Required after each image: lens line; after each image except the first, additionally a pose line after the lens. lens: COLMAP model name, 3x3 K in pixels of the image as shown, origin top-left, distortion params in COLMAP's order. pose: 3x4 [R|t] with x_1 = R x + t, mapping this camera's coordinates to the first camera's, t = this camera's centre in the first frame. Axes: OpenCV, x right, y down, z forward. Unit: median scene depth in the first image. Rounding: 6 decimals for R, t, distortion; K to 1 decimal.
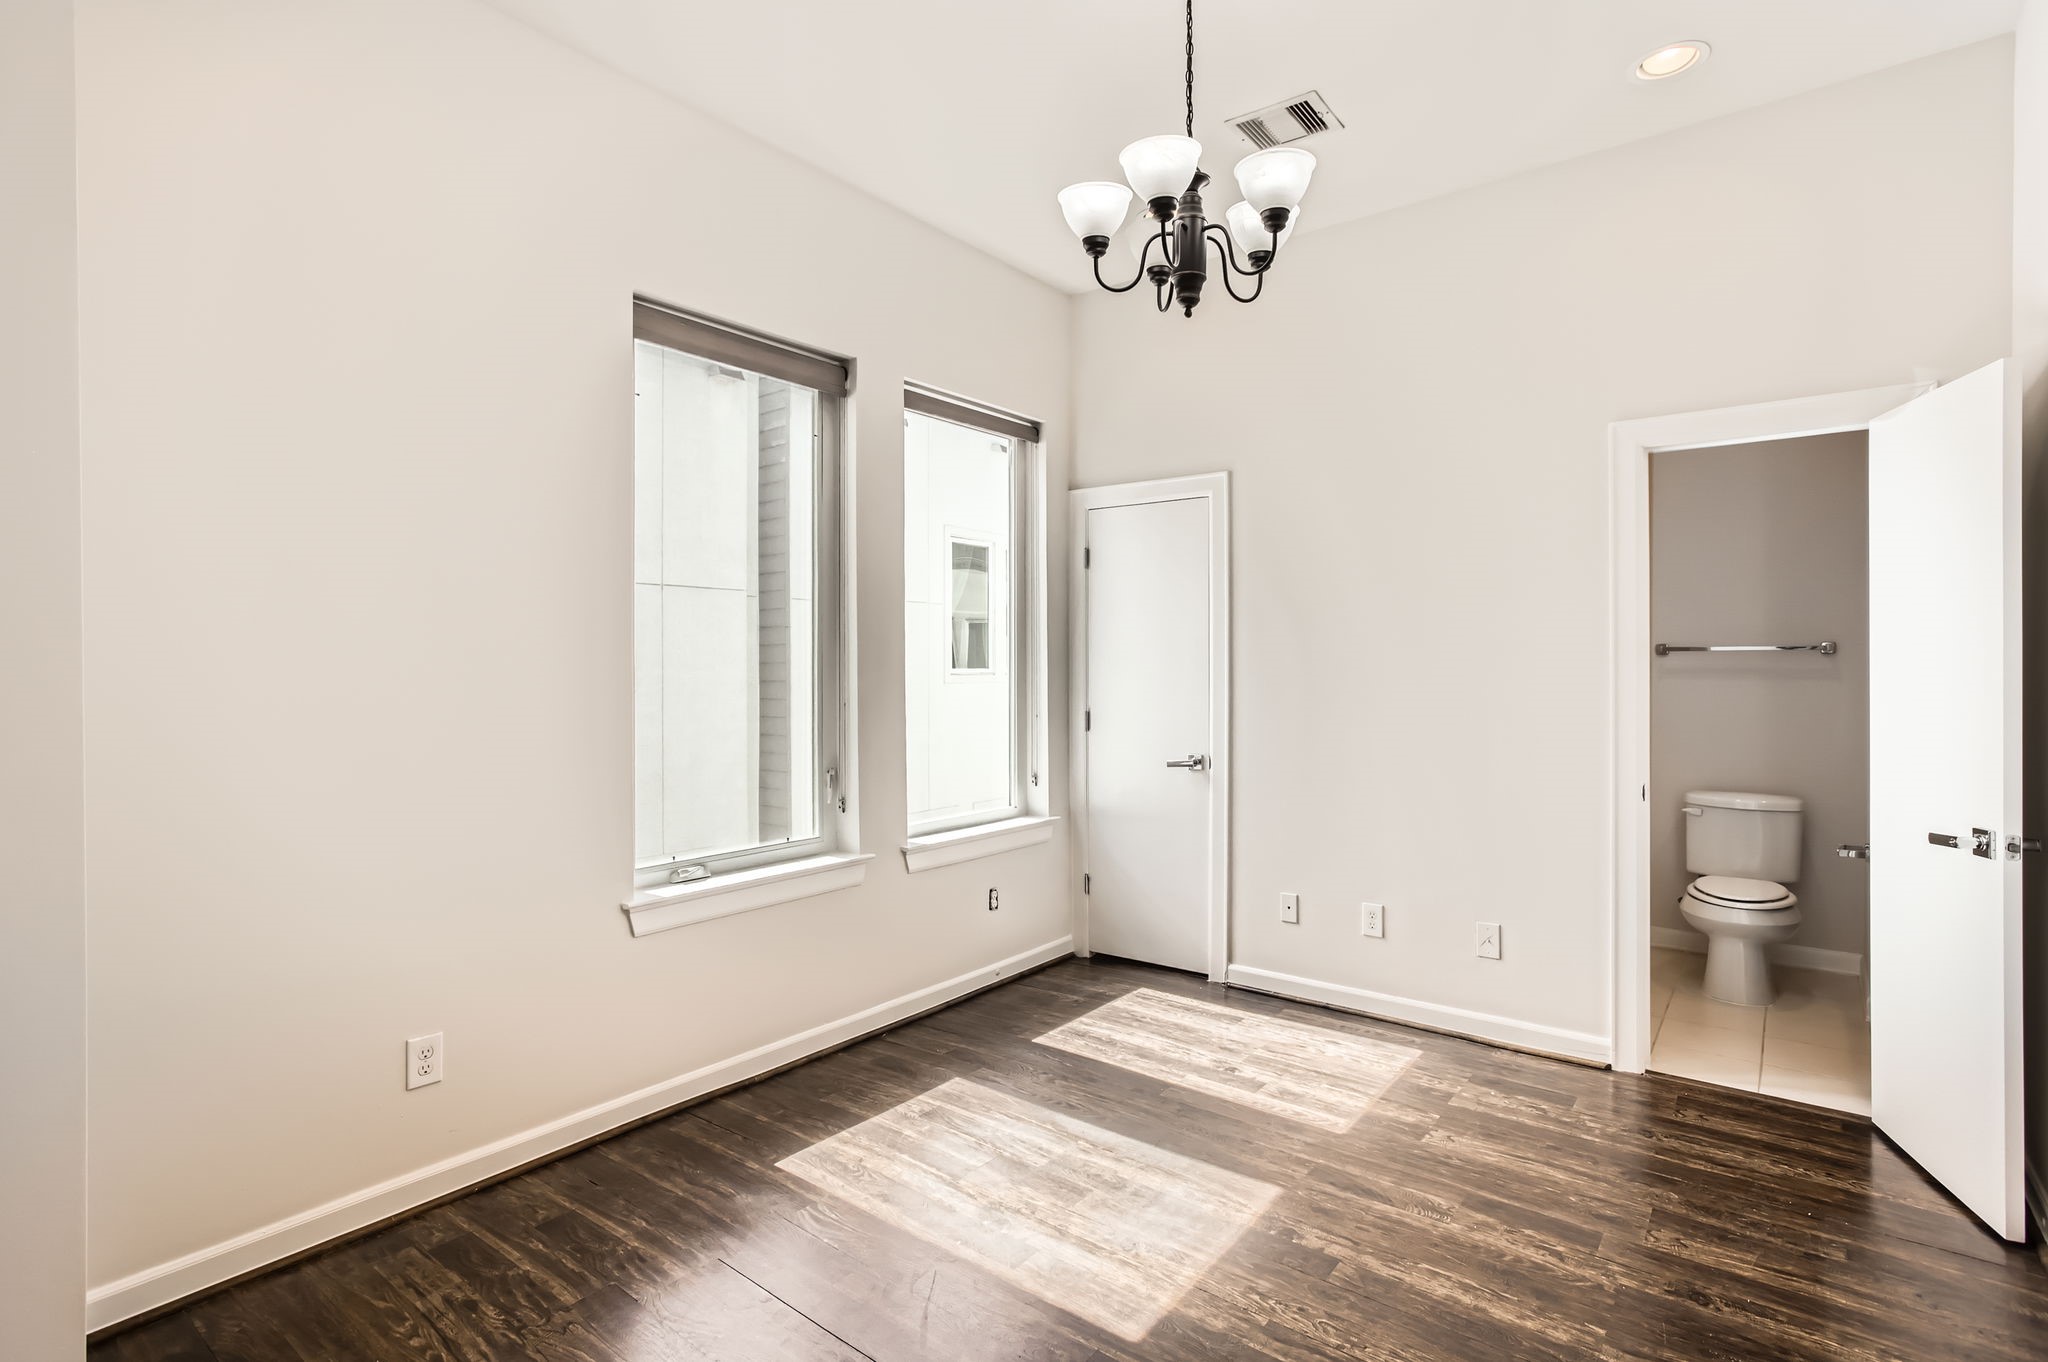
lens RADIAL K [[987.1, 0, 1032.4], [0, 987.1, 678.2], [0, 0, 1]] dist [-0.030192, 0.016445]
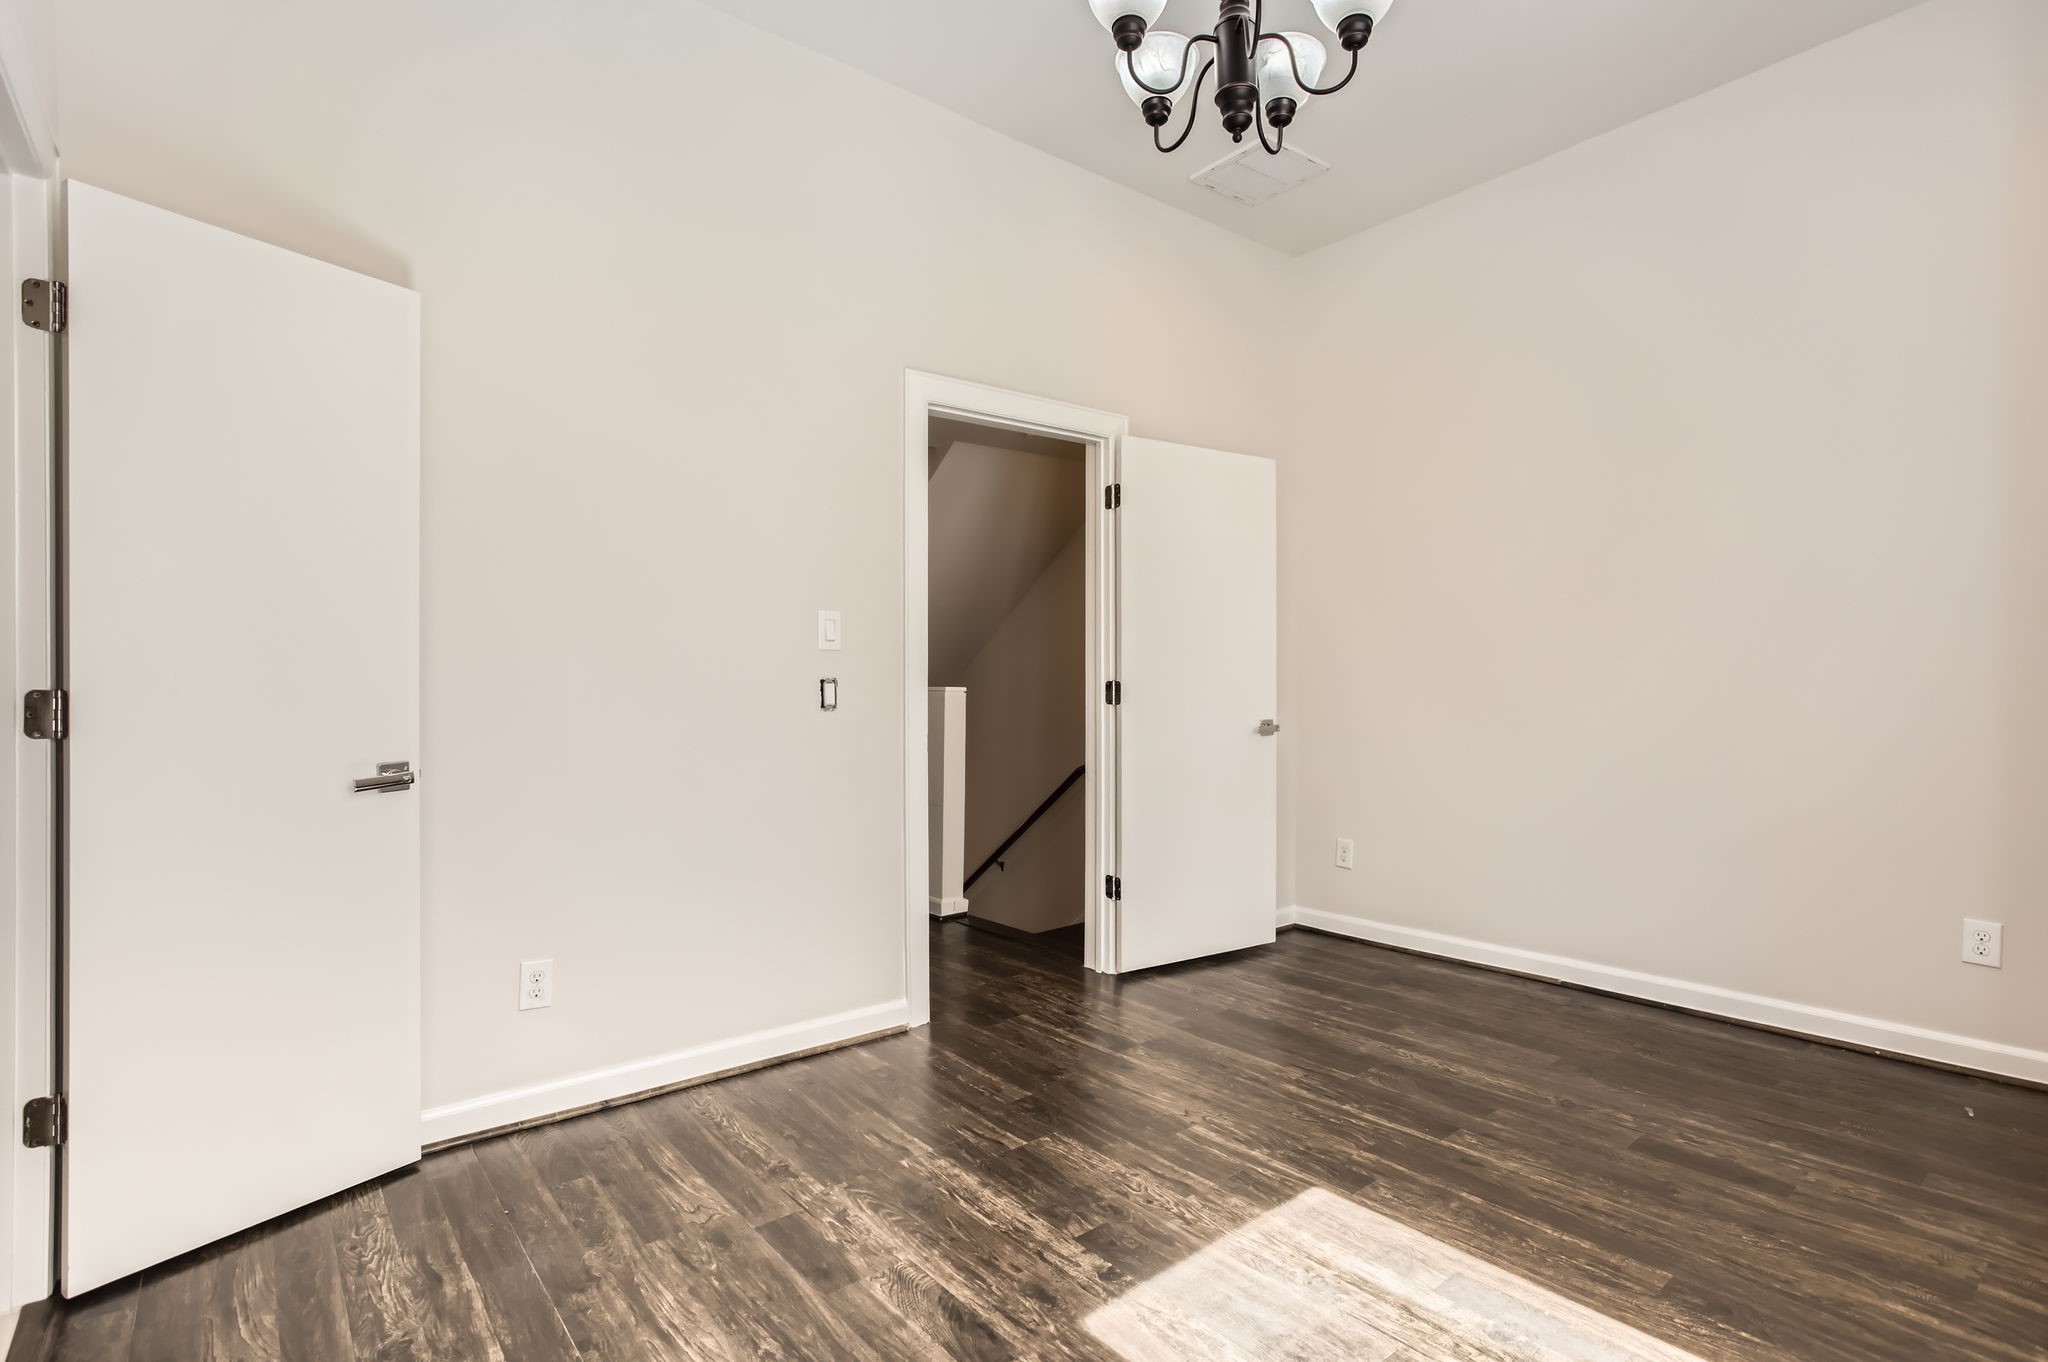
lens RADIAL K [[987.1, 0, 1032.4], [0, 987.1, 678.2], [0, 0, 1]] dist [-0.030192, 0.016445]
pose [[-0.974375, 0.006709, 0.224830, 0.143027], [0.008624, 0.999934, 0.007538, 0.070908], [-0.224765, 0.009283, -0.974369, 1.841040]]
